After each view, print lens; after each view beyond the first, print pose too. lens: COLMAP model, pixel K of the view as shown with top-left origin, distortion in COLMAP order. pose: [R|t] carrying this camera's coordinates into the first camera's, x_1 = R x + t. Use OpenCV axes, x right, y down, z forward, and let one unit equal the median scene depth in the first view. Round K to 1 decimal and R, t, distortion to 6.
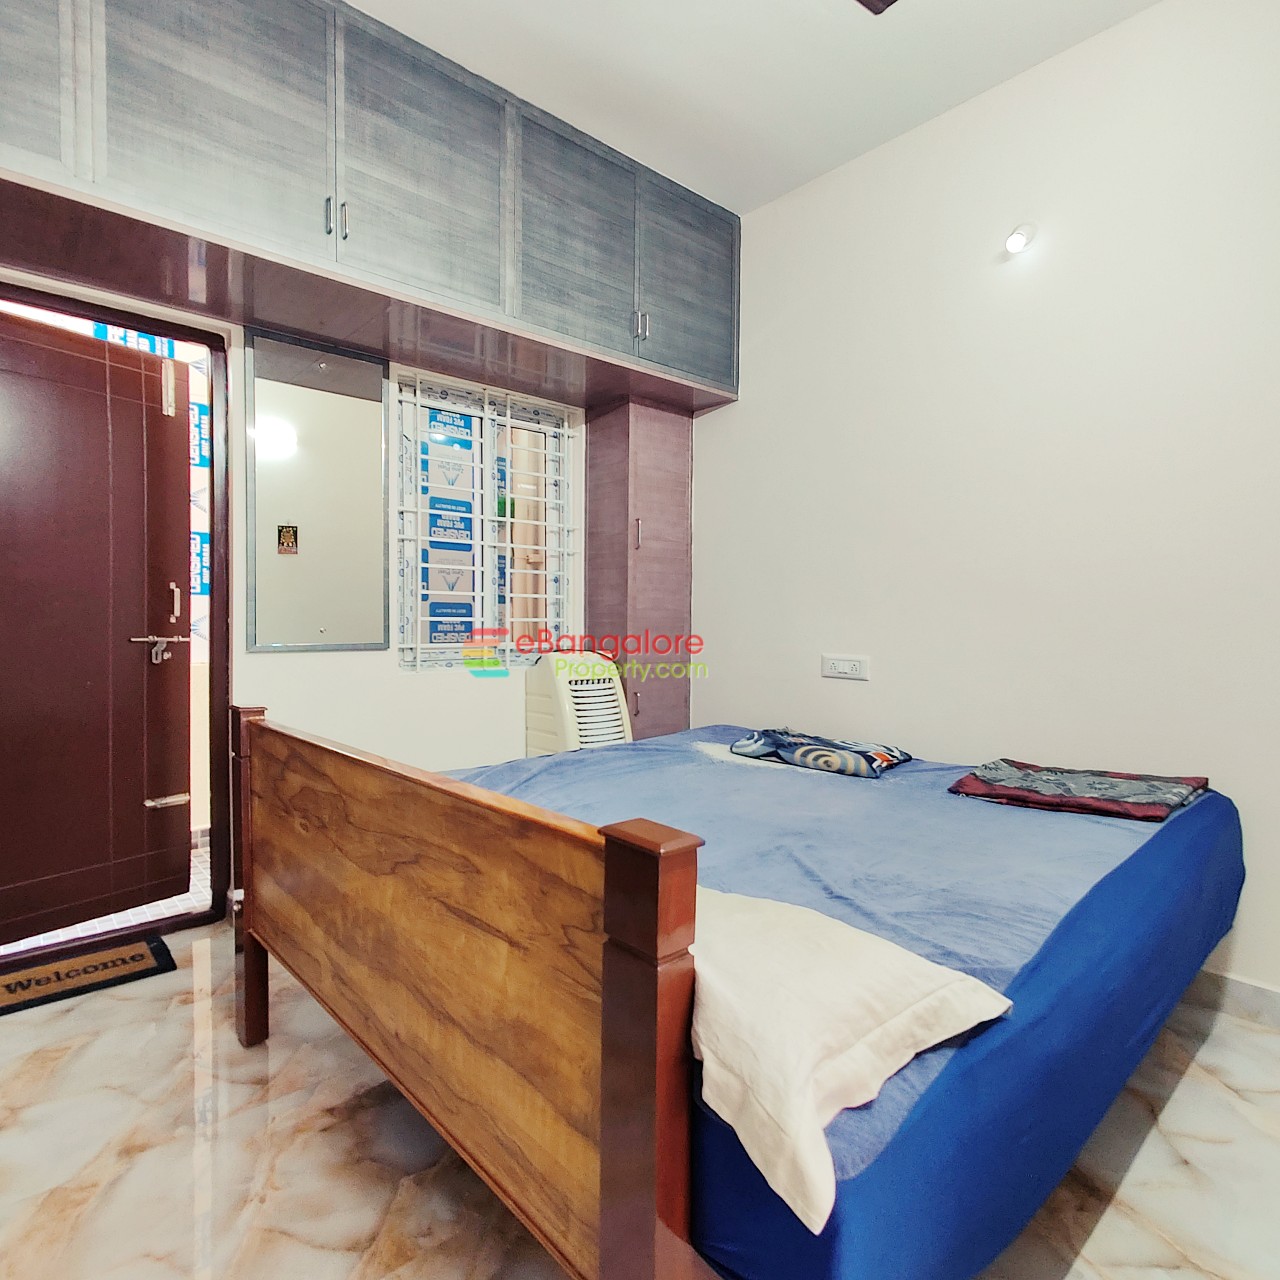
lens RADIAL K [[762.4, 0, 641.0], [0, 762.4, 639.4], [0, 0, 1]] dist [0.004730, 0.012768]
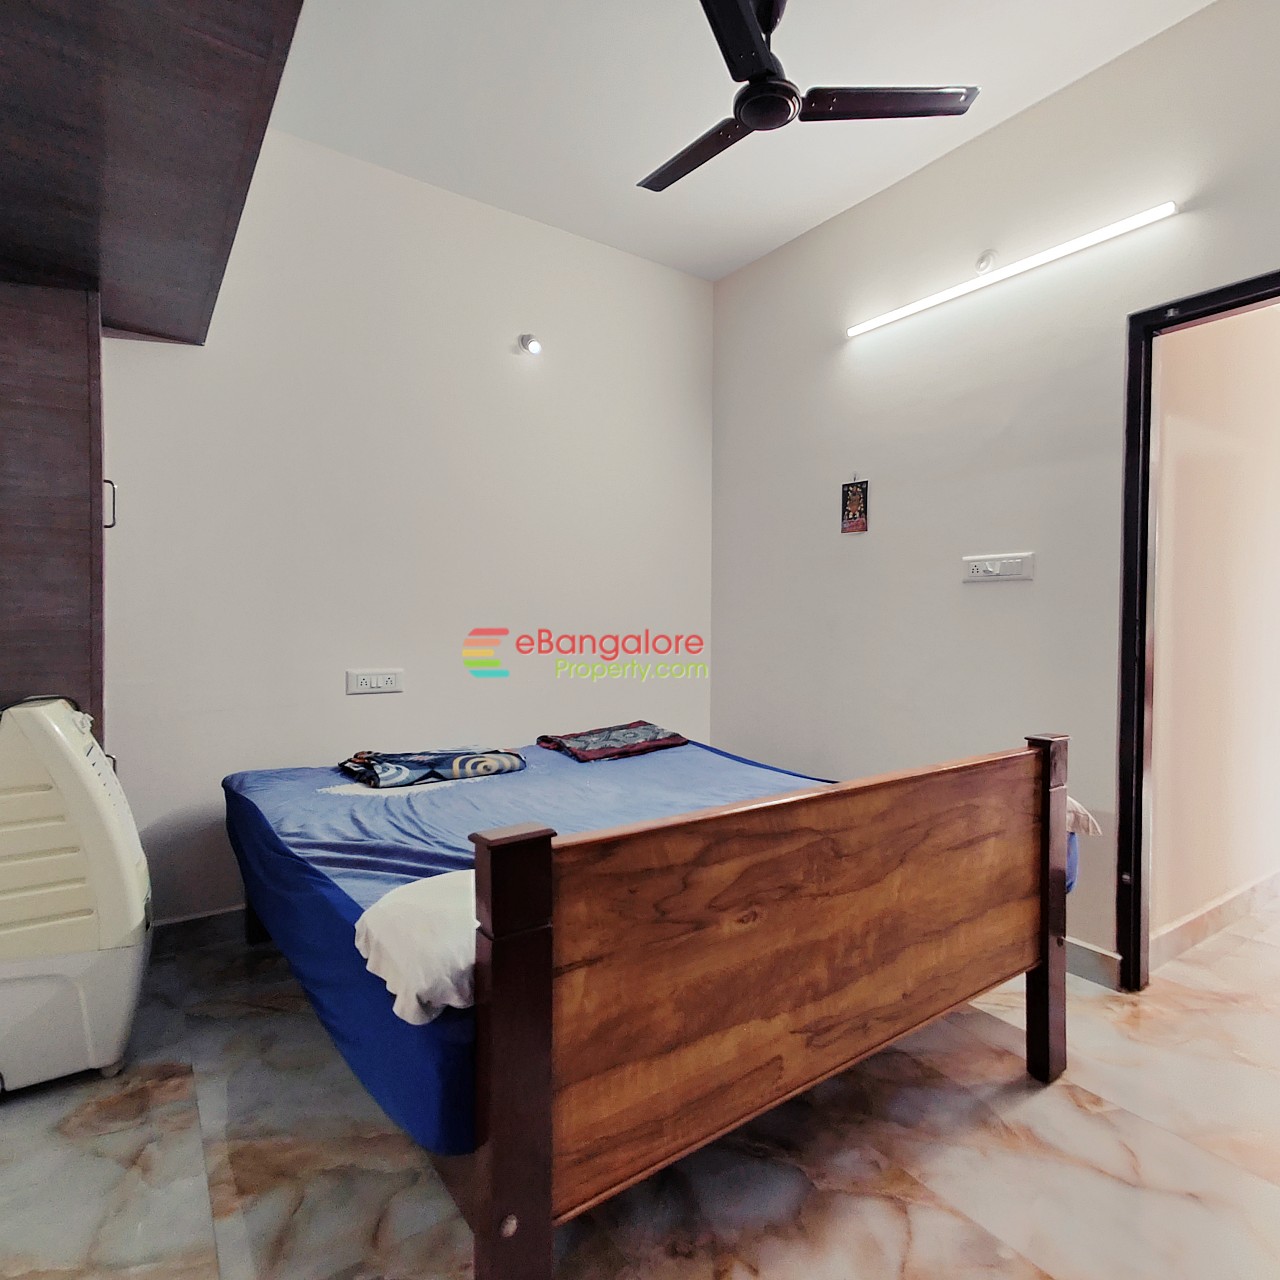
lens RADIAL K [[762.4, 0, 641.1], [0, 762.4, 634.8], [0, 0, 1]] dist [0.004730, 0.012768]
pose [[0.088451, -0.023669, 0.995799, -0.948459], [0.022540, 0.999509, 0.021755, -0.052894], [-0.995825, 0.020521, 0.088941, 0.796063]]
